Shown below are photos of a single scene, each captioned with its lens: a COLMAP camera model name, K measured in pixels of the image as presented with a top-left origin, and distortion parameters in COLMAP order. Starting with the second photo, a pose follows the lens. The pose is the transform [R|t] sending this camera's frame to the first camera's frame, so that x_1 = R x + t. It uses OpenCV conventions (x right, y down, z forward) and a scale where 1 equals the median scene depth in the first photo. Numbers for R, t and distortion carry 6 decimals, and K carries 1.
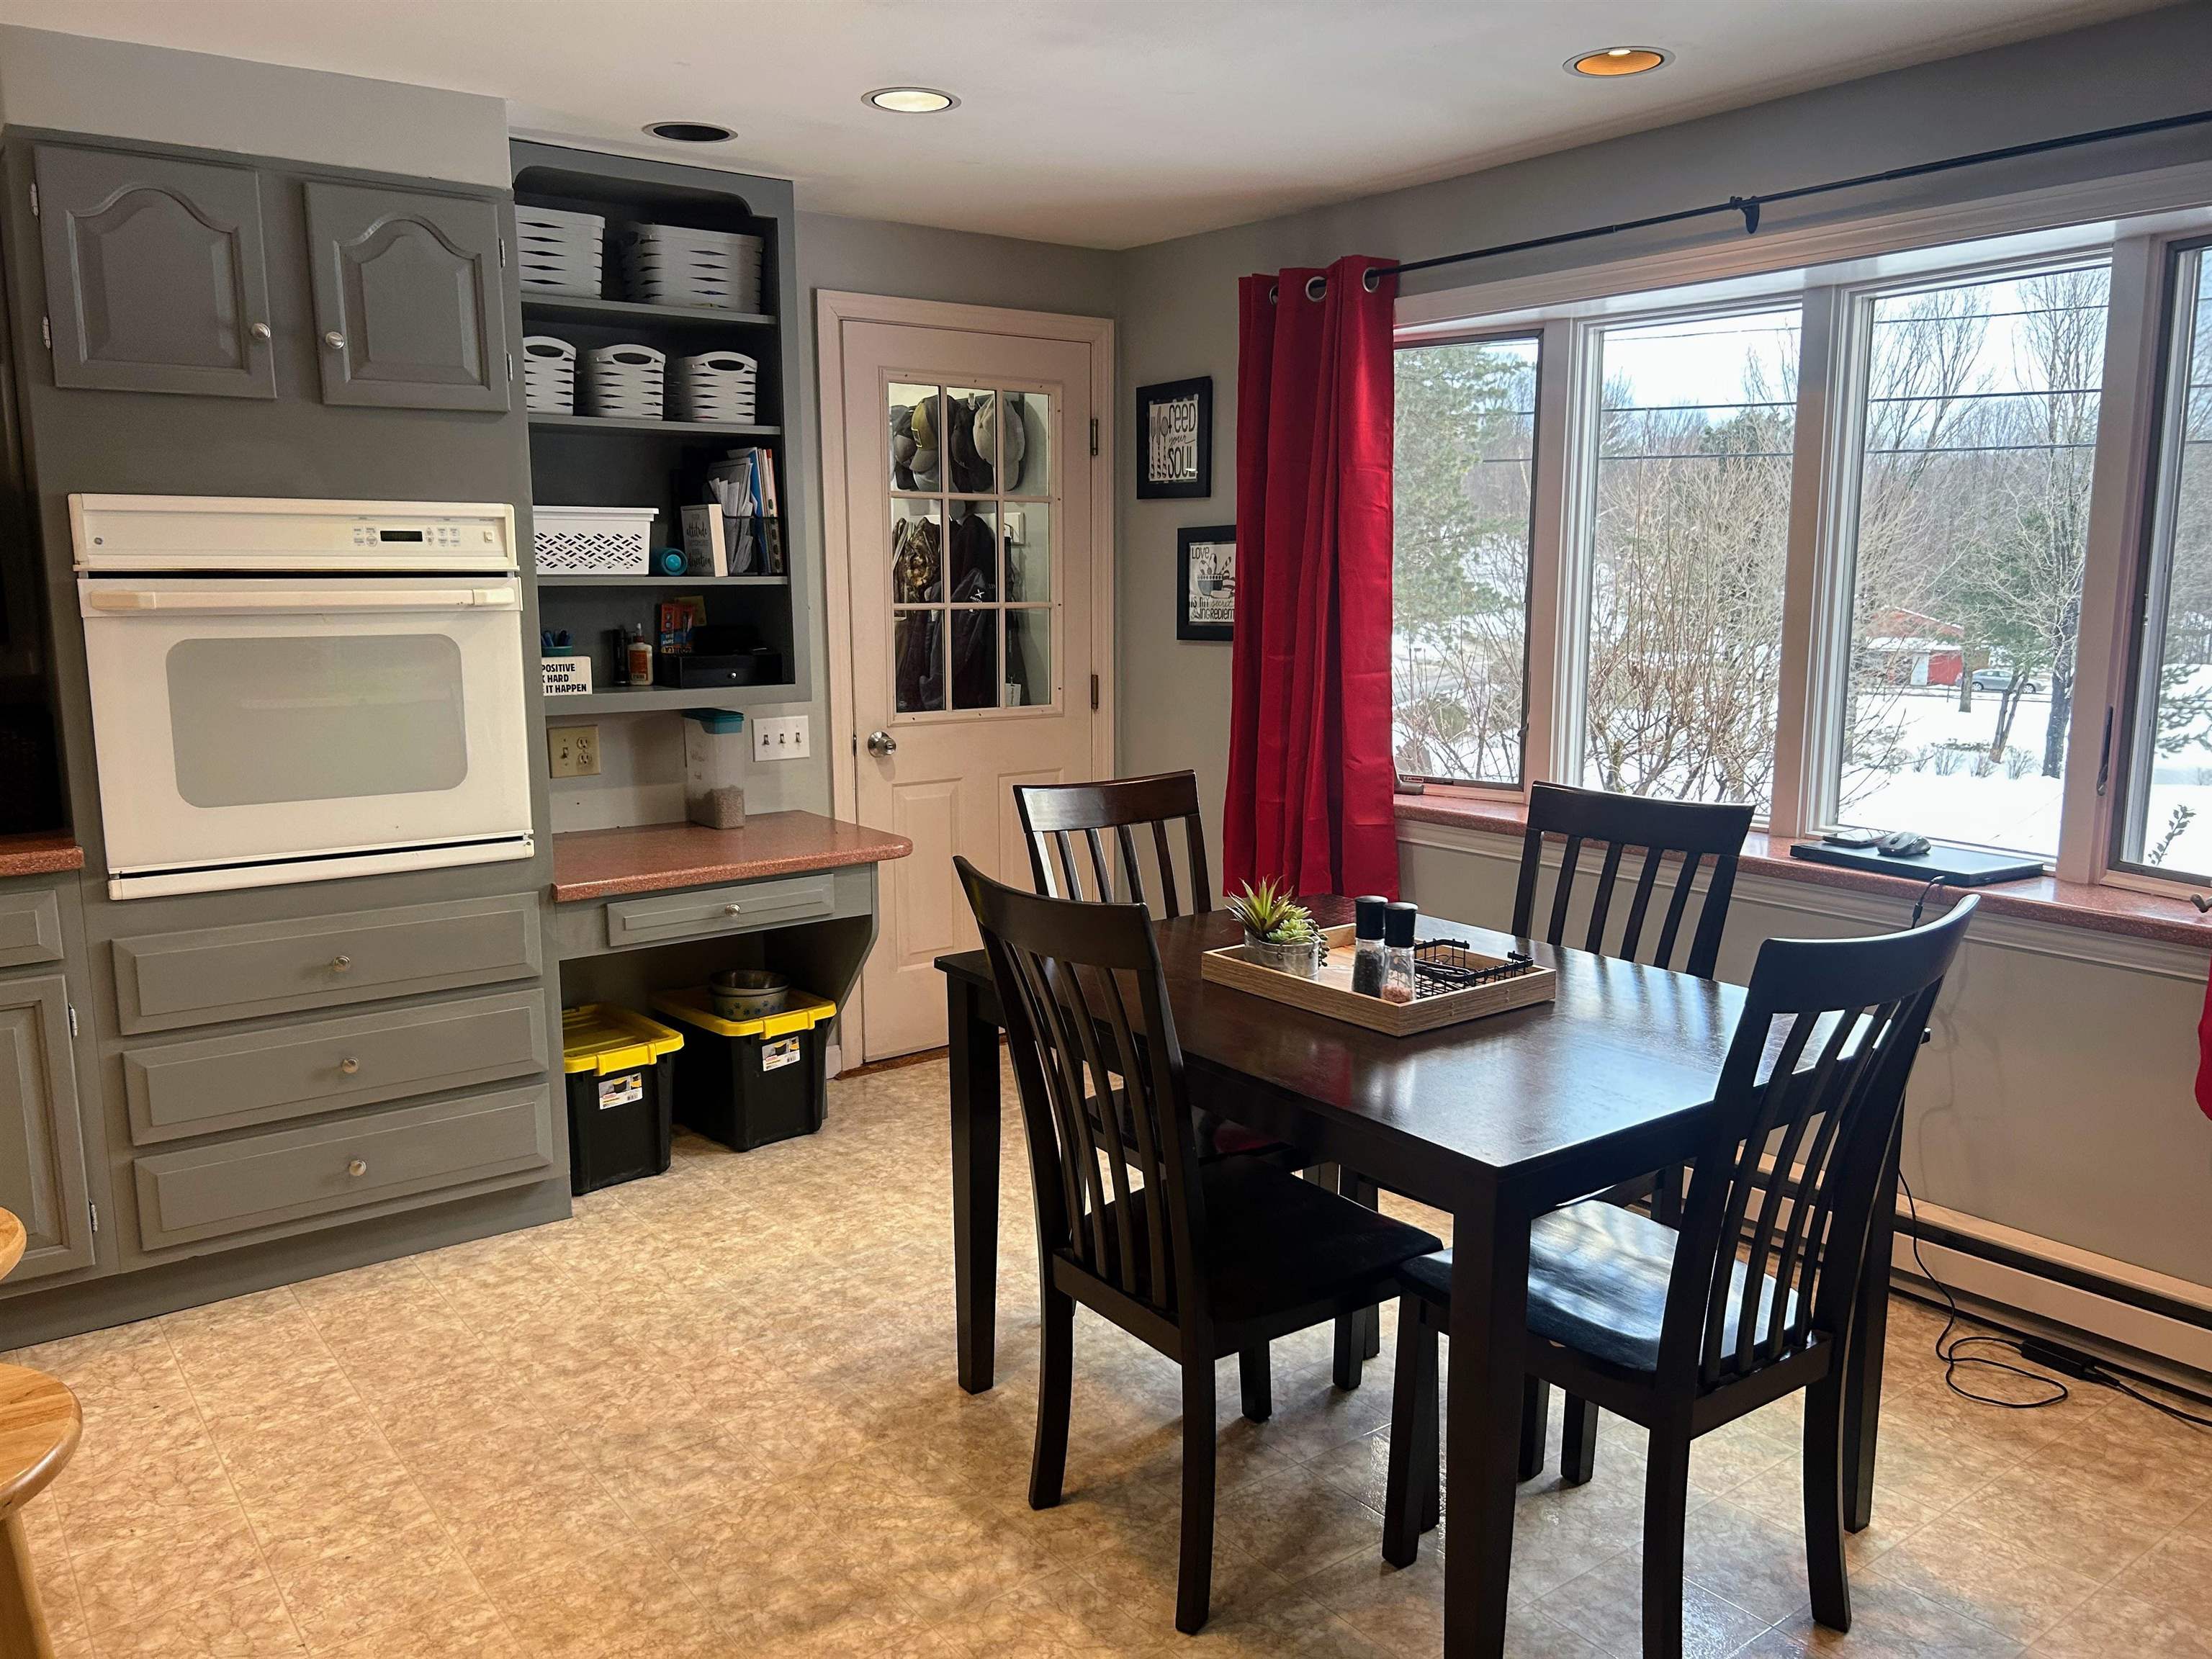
lens RADIAL K [[1670.3, 0, 1096.9], [0, 1670.3, 841.7], [0, 0, 1]] dist [0.041075, -0.040812]
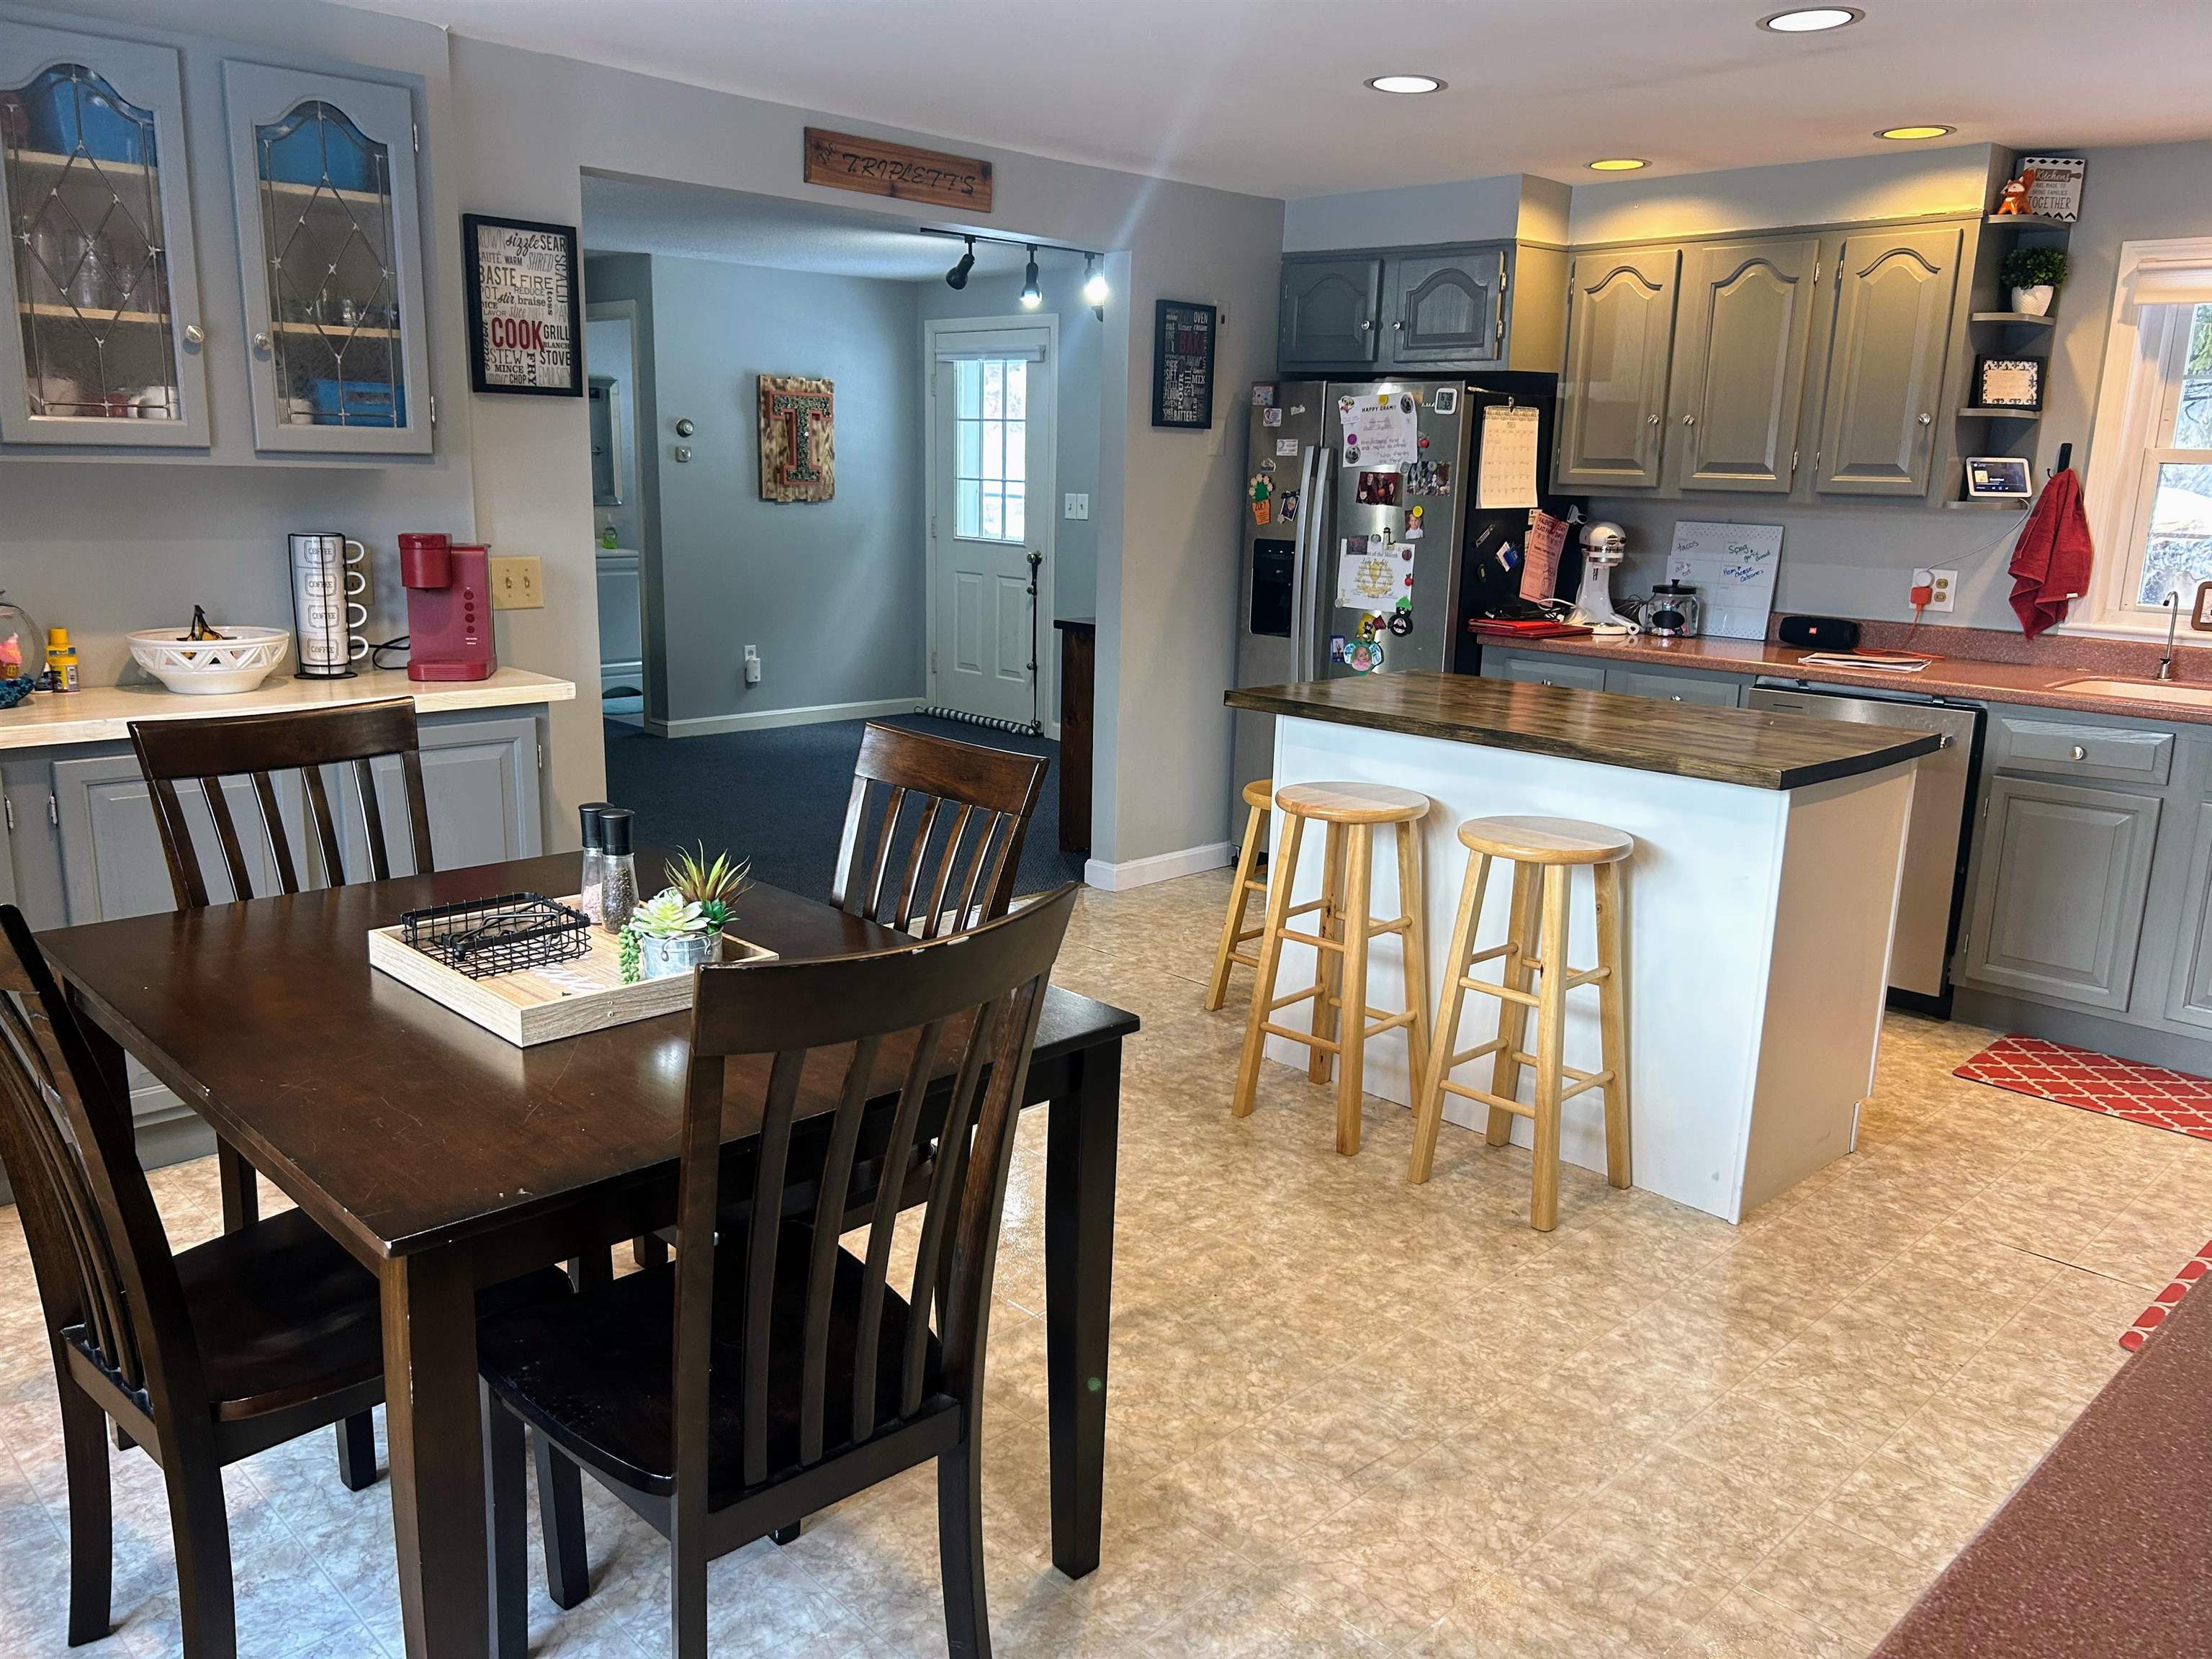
lens RADIAL K [[1670.3, 0, 1096.9], [0, 1670.3, 841.7], [0, 0, 1]] dist [0.041075, -0.040812]
pose [[-0.991299, 0.007449, -0.131416, 0.012954], [-0.043292, 0.924399, 0.378961, -0.220423], [0.124303, 0.381353, -0.916034, 1.303609]]
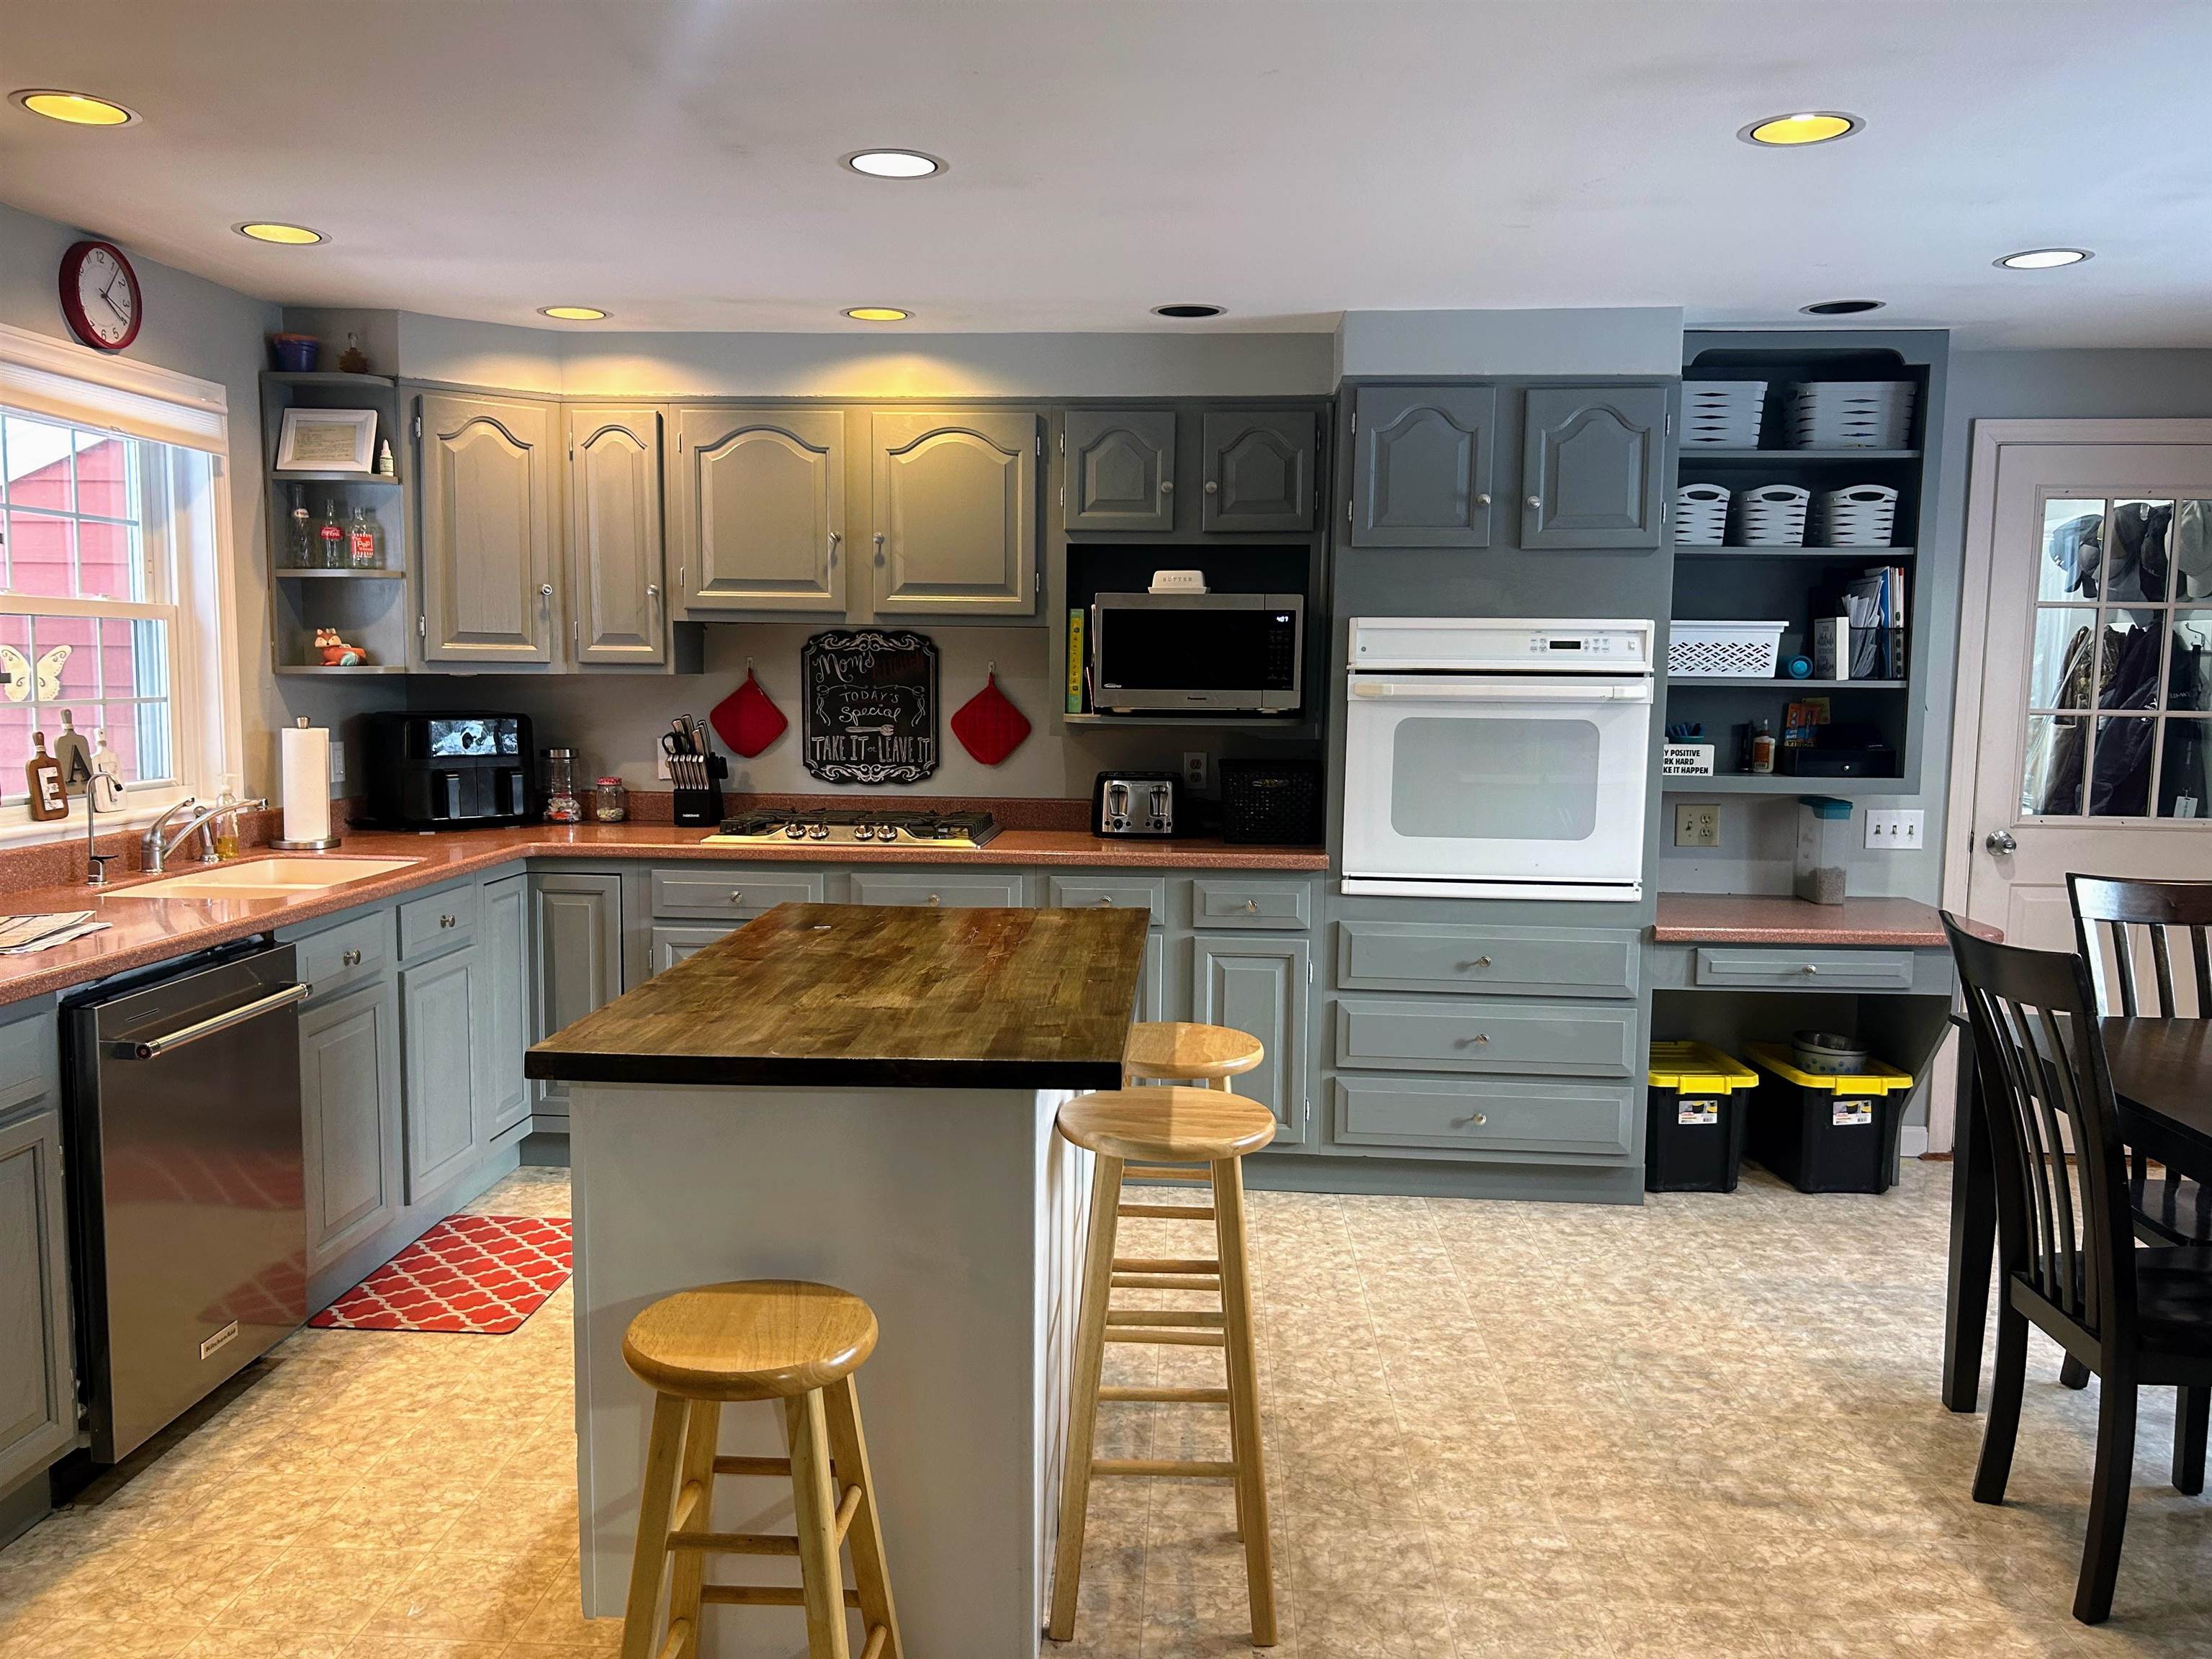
lens RADIAL K [[1670.3, 0, 1096.9], [0, 1670.3, 841.7], [0, 0, 1]] dist [0.041075, -0.040812]
pose [[0.761620, 0.080235, -0.643037, 0.149547], [-0.121072, 0.992451, -0.019567, 0.037621], [0.636613, 0.092757, 0.765585, -0.204843]]
